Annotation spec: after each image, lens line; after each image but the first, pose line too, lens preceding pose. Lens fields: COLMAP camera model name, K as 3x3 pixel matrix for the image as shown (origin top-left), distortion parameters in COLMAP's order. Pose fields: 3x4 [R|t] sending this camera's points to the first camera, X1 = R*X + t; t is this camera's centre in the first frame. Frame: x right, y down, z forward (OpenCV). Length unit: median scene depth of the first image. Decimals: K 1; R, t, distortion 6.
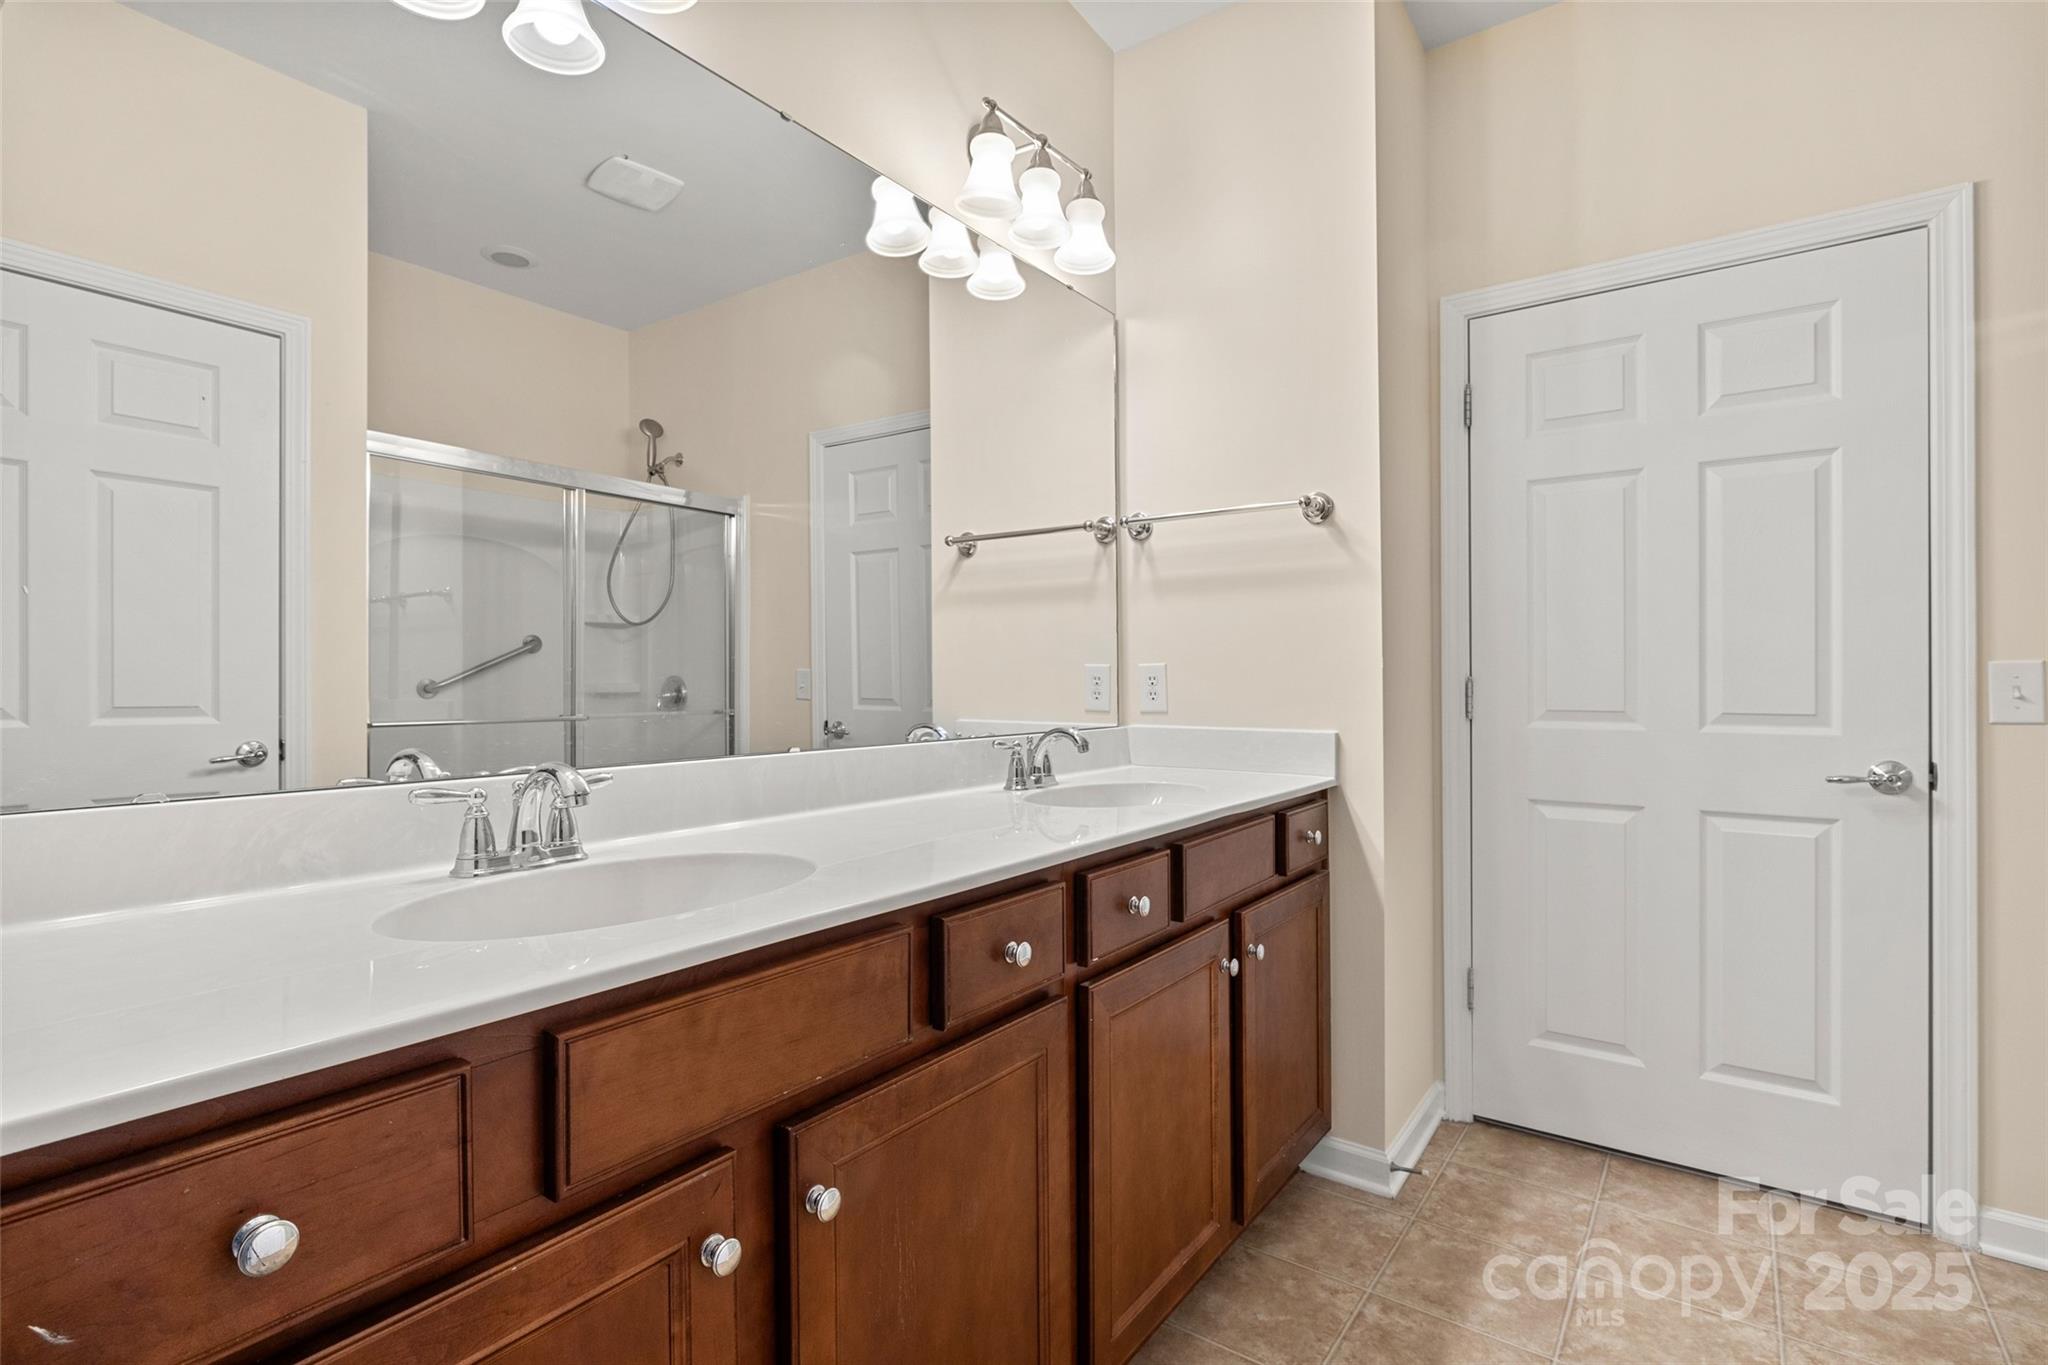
lens RADIAL K [[972.3, 0, 1033.7], [0, 972.3, 684.5], [0, 0, 1]] dist [-0.007195, 0.000412]
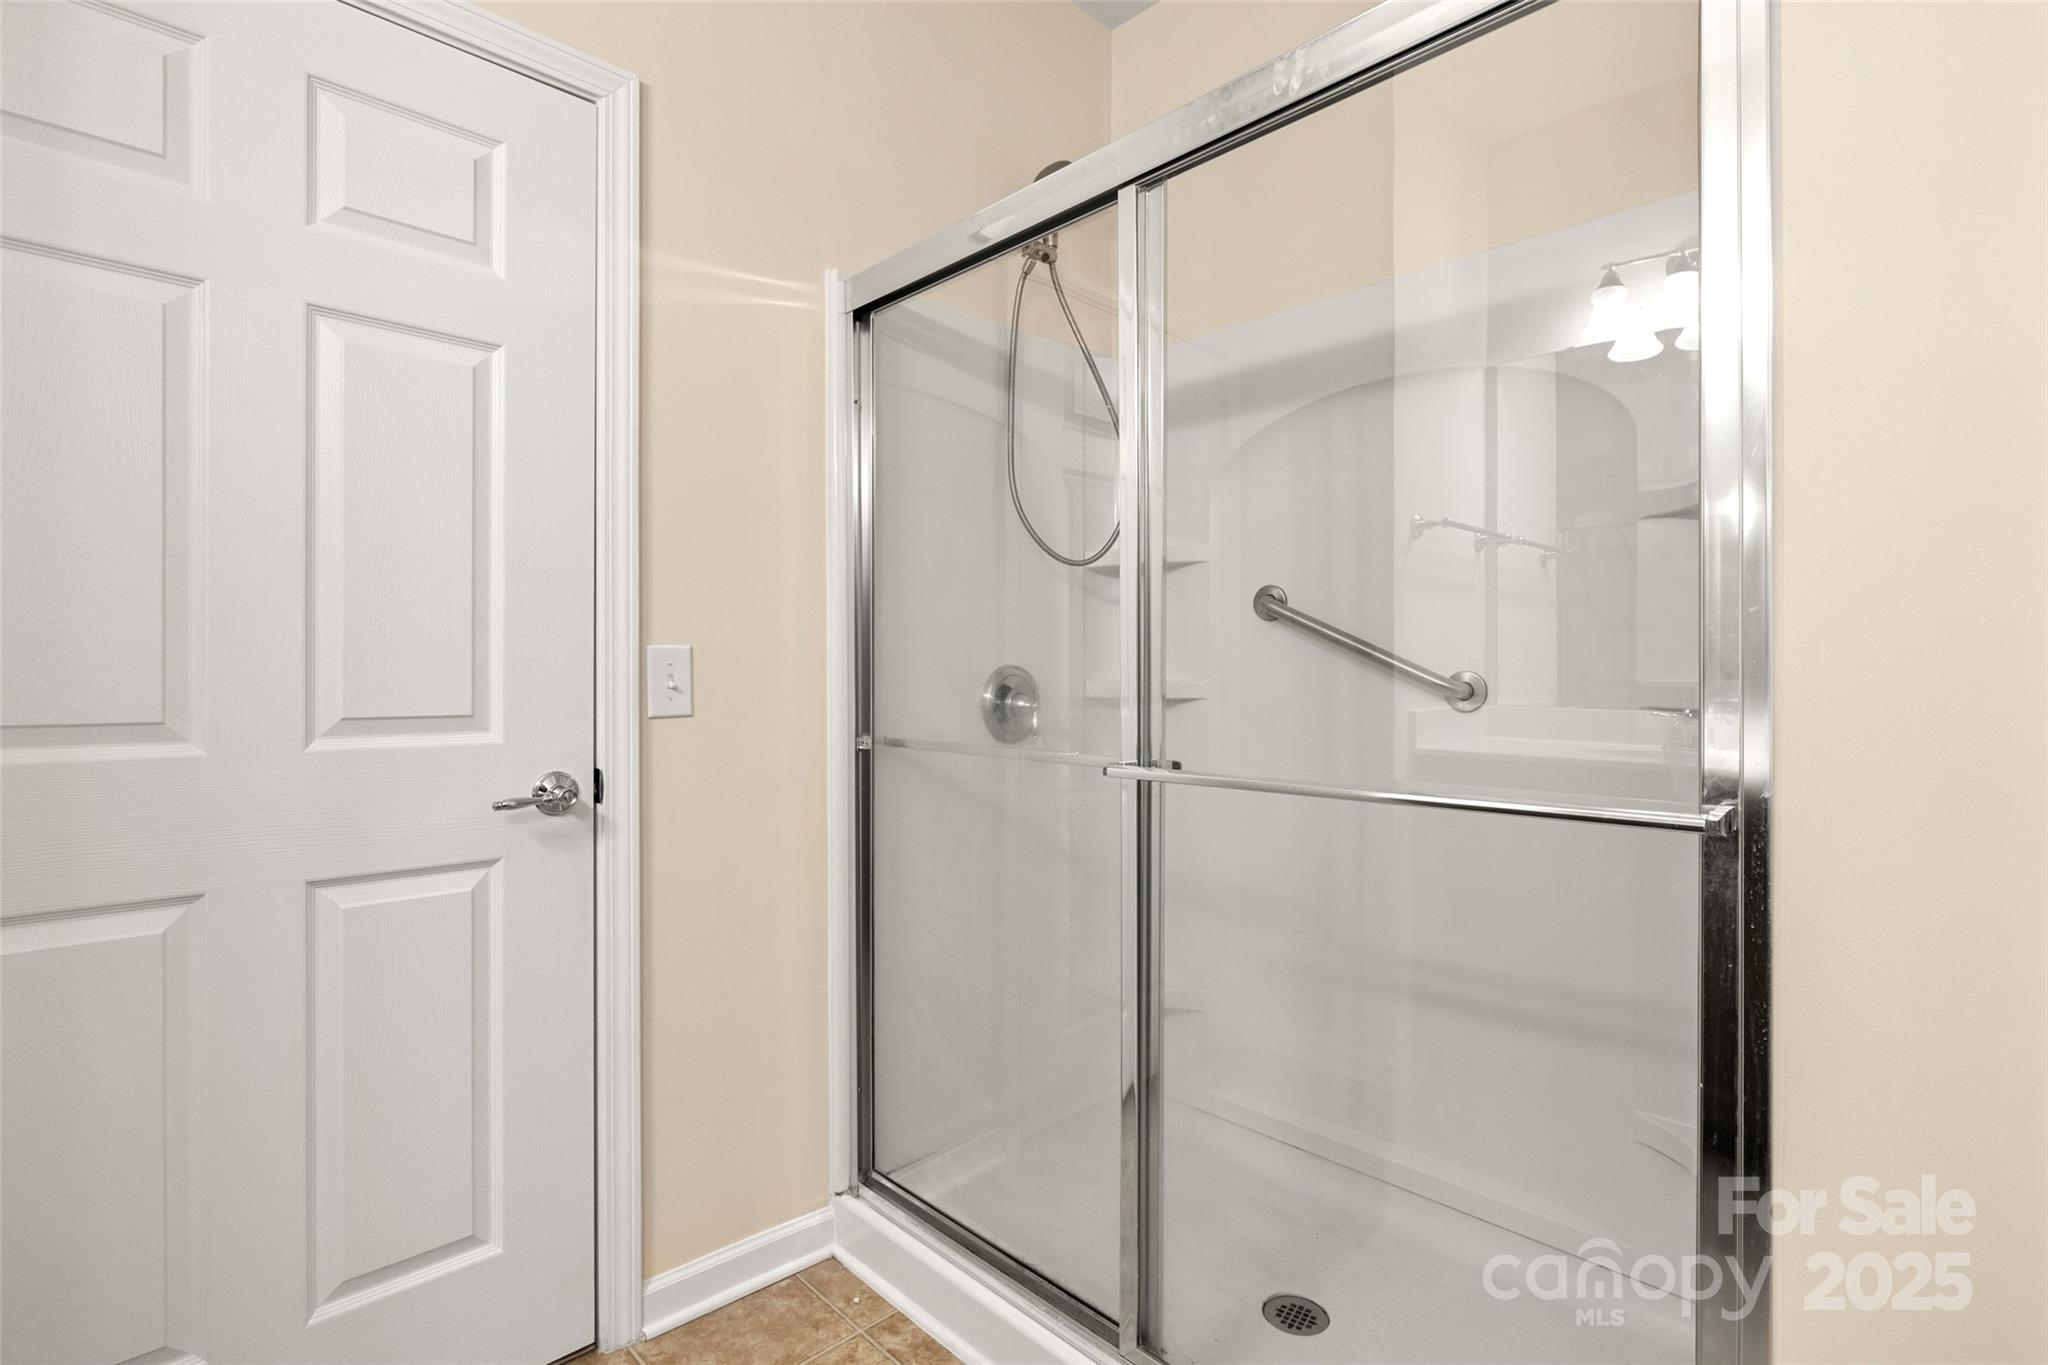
lens RADIAL K [[972.3, 0, 1031.3], [0, 972.3, 672.9], [0, 0, 1]] dist [-0.007195, 0.000412]
pose [[0.177381, 0.000691, 0.984142, 0.186403], [-0.000203, 1.000000, -0.000665, 0.000731], [-0.984142, -0.000082, 0.177381, 0.476785]]
